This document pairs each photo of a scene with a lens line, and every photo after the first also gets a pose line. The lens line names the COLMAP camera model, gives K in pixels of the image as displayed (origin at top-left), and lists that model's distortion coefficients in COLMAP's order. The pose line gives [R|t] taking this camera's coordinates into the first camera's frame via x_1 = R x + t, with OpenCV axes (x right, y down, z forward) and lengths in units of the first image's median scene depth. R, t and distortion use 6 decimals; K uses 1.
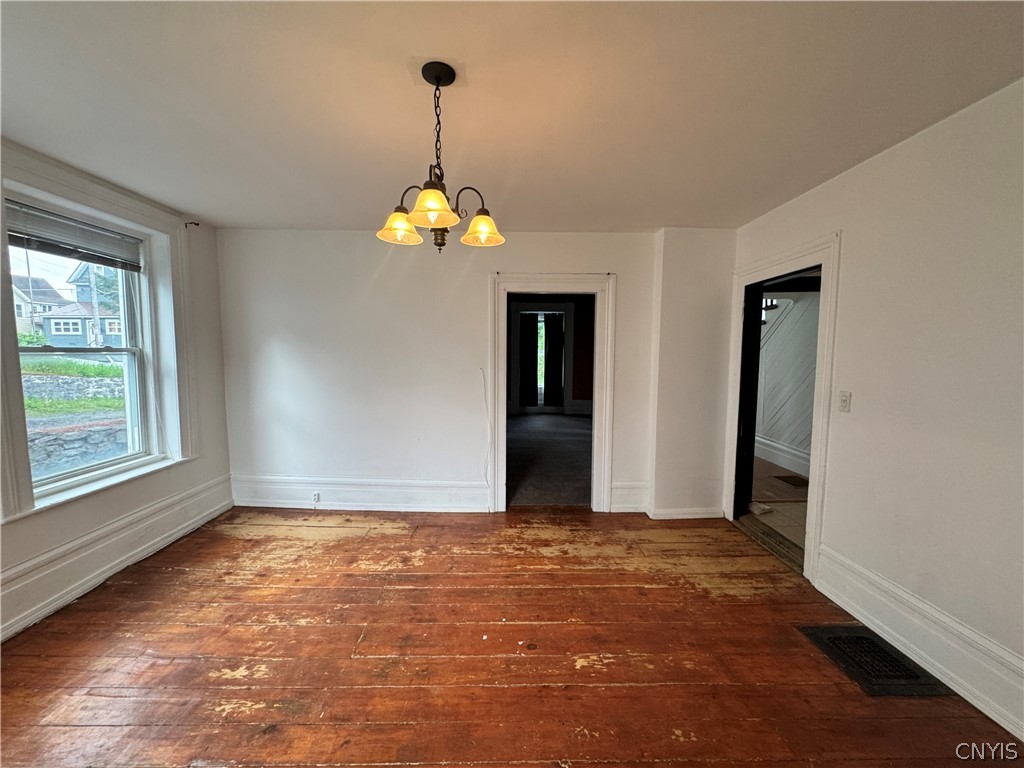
lens RADIAL K [[409.3, 0, 509.8], [0, 409.3, 384.2], [0, 0, 1]] dist [0.000738, 0.000039]
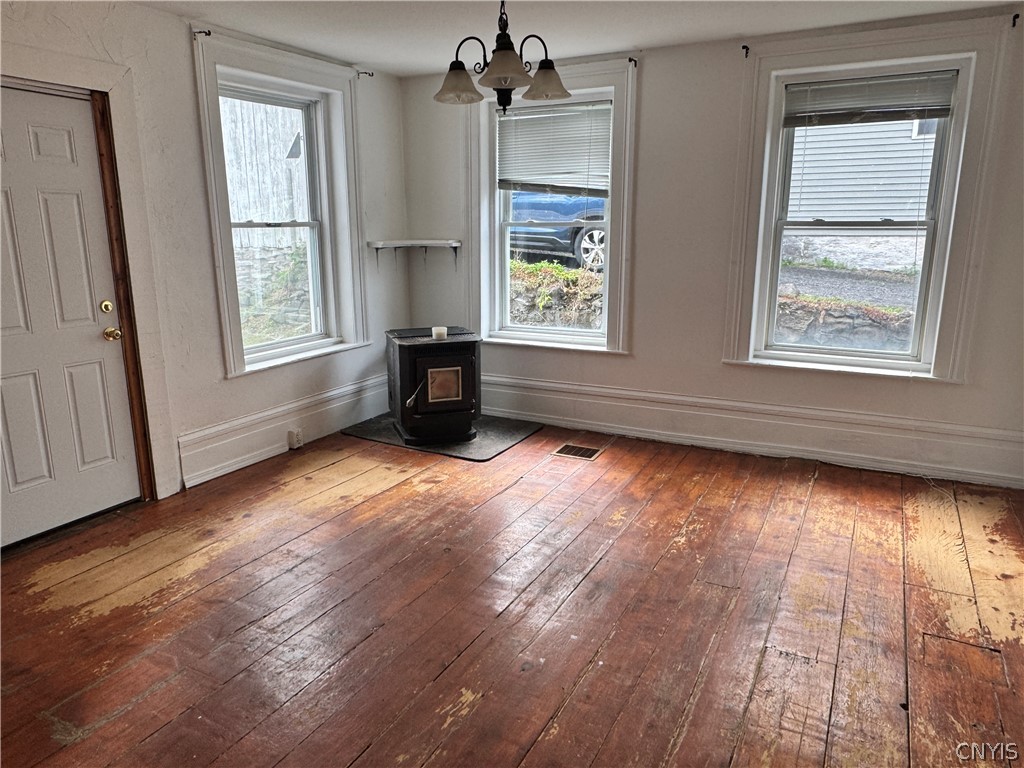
lens RADIAL K [[712.9, 0, 510.6], [0, 712.9, 386.0], [0, 0, 1]] dist [-0.009252, -0.002638]
pose [[-0.477470, 0.193884, -0.856990, 0.651840], [-0.070729, 0.963704, 0.257433, -0.074184], [0.875797, 0.183530, -0.446426, 0.929988]]
